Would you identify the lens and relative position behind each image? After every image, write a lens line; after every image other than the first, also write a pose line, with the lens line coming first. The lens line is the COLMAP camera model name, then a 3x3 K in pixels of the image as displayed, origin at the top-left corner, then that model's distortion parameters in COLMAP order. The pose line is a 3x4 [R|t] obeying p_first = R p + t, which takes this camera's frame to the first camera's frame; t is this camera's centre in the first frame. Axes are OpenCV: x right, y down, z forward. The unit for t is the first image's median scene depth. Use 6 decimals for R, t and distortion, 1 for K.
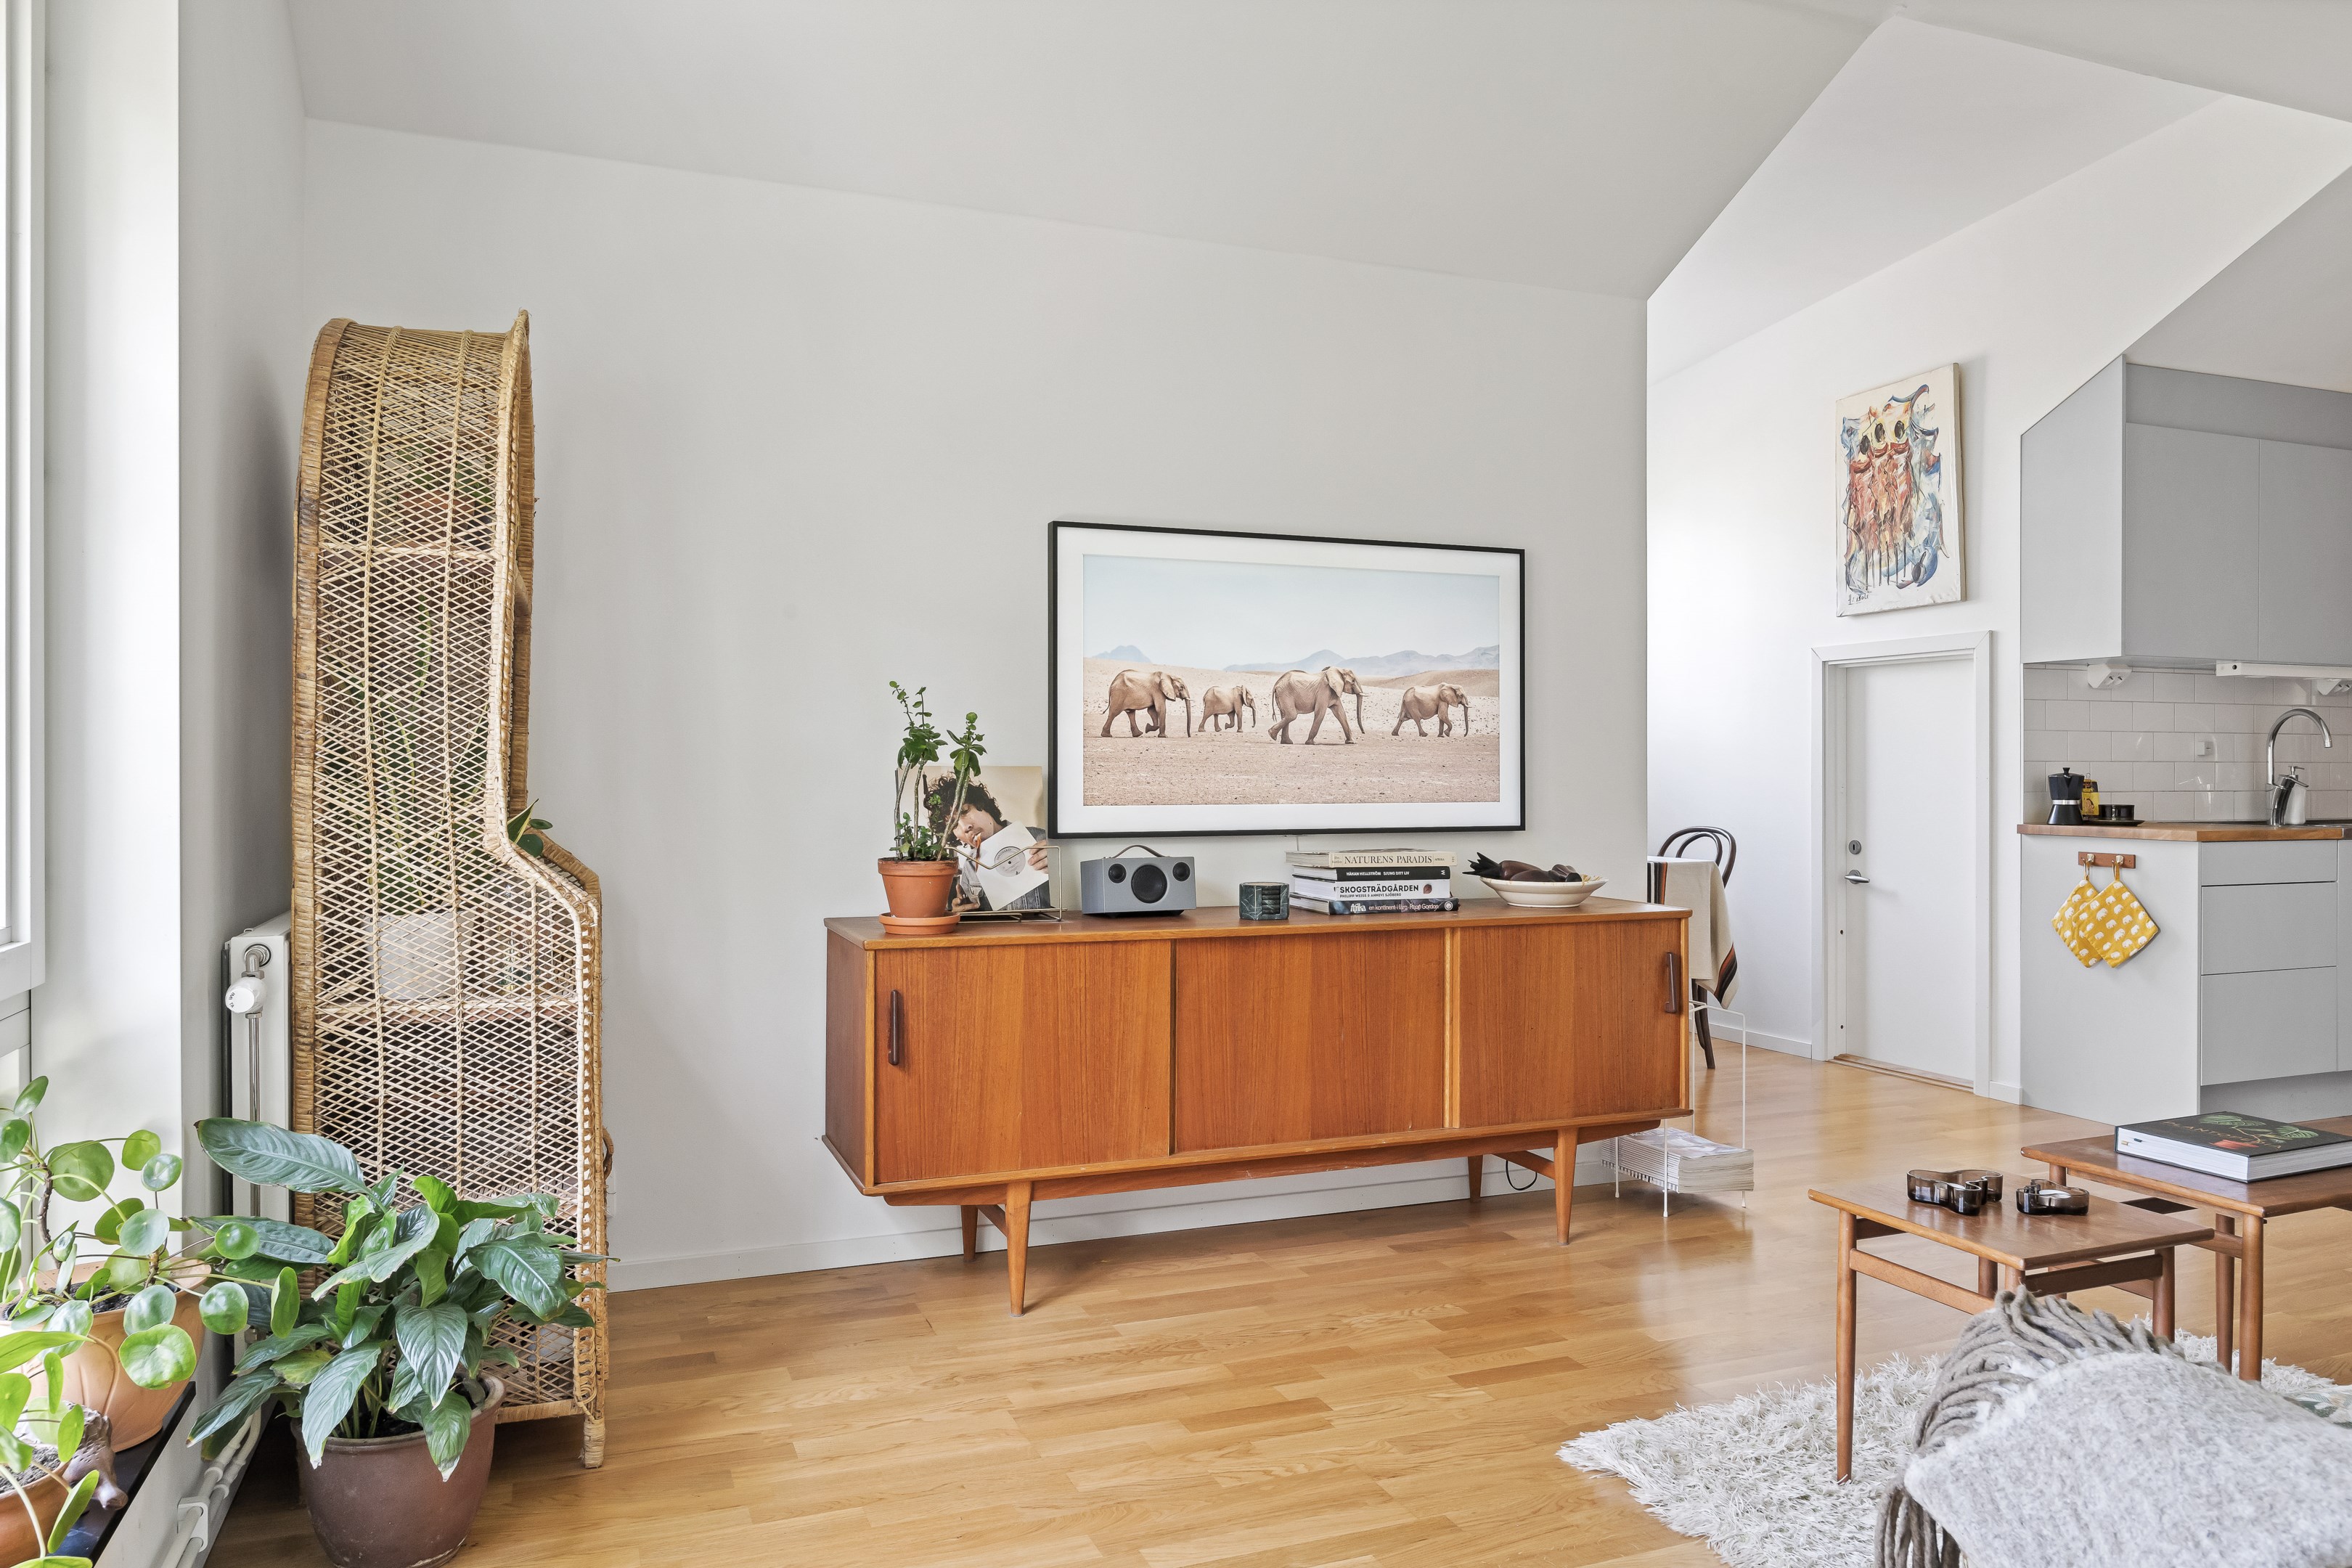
lens RADIAL K [[1638.6, 0, 1177.2], [0, 1638.6, 823.0], [0, 0, 1]] dist [-0.001048, -0.001307]
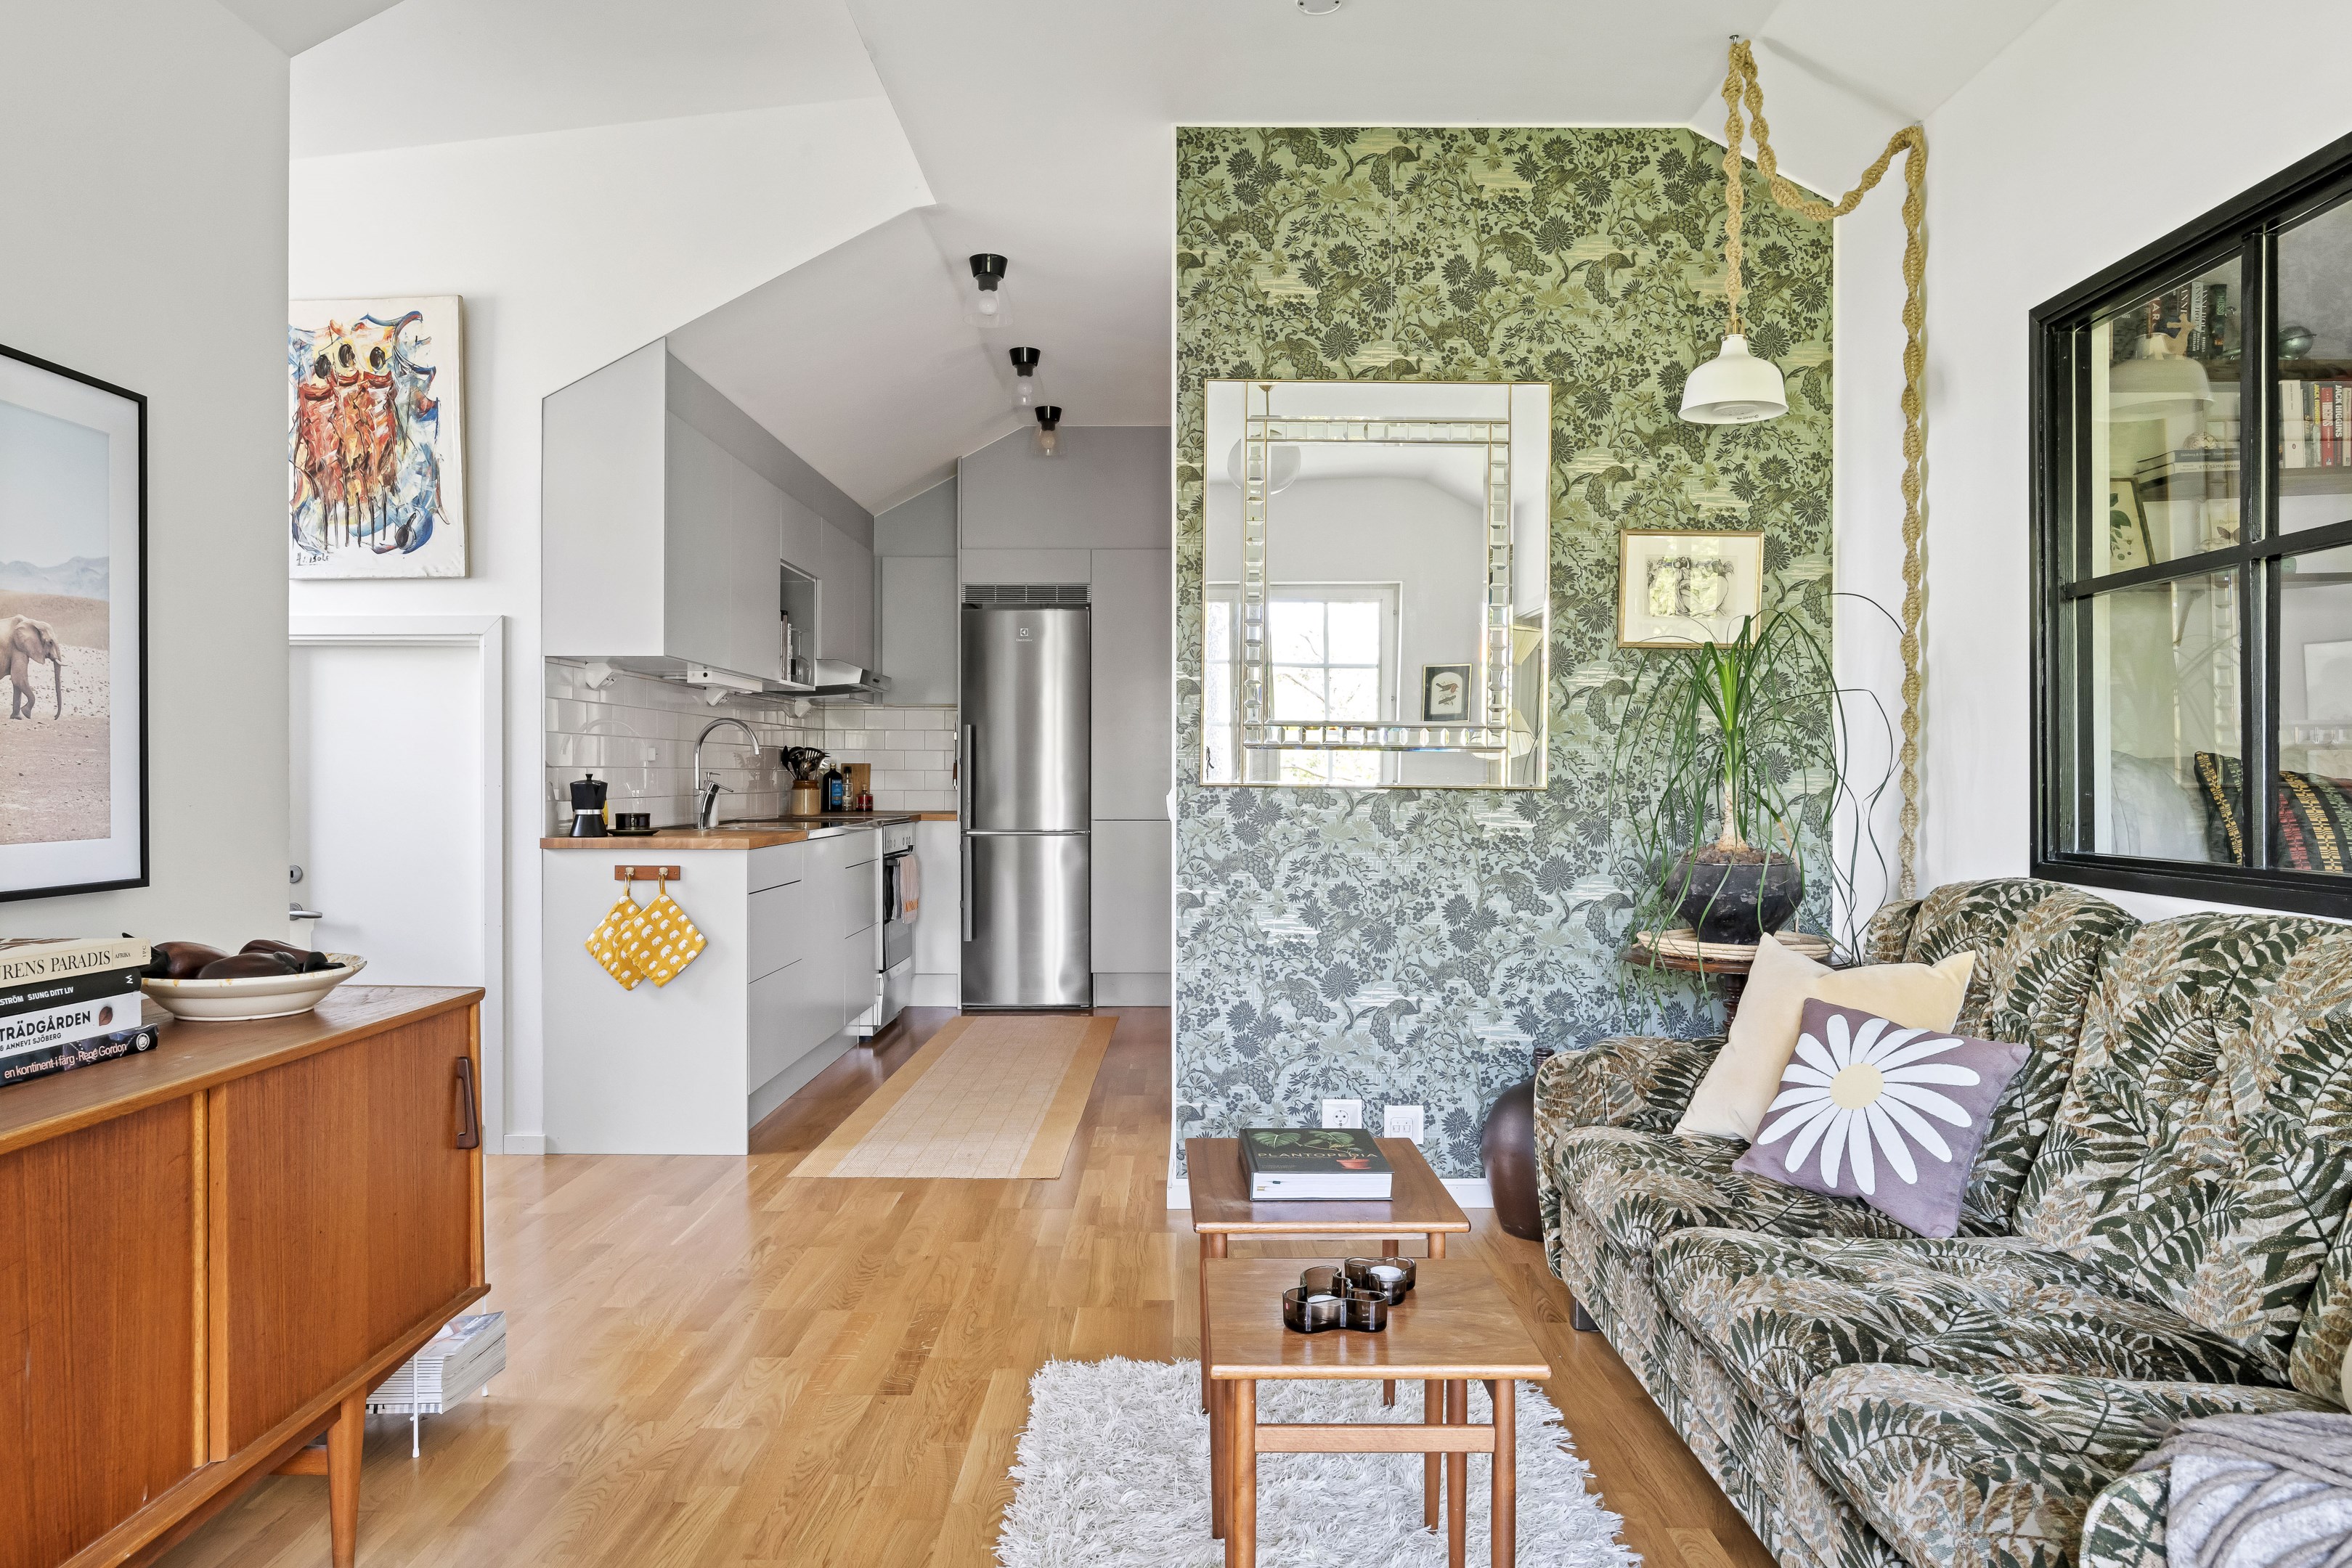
lens RADIAL K [[1514.4, 0, 1176.0], [0, 1514.4, 784.0], [0, 0, 1]] dist [-0.014989, -0.000106]
pose [[0.358218, -0.007173, 0.933611, -0.126149], [0.029323, 0.999564, -0.003571, -0.015727], [-0.933178, 0.028656, 0.358272, 0.398572]]
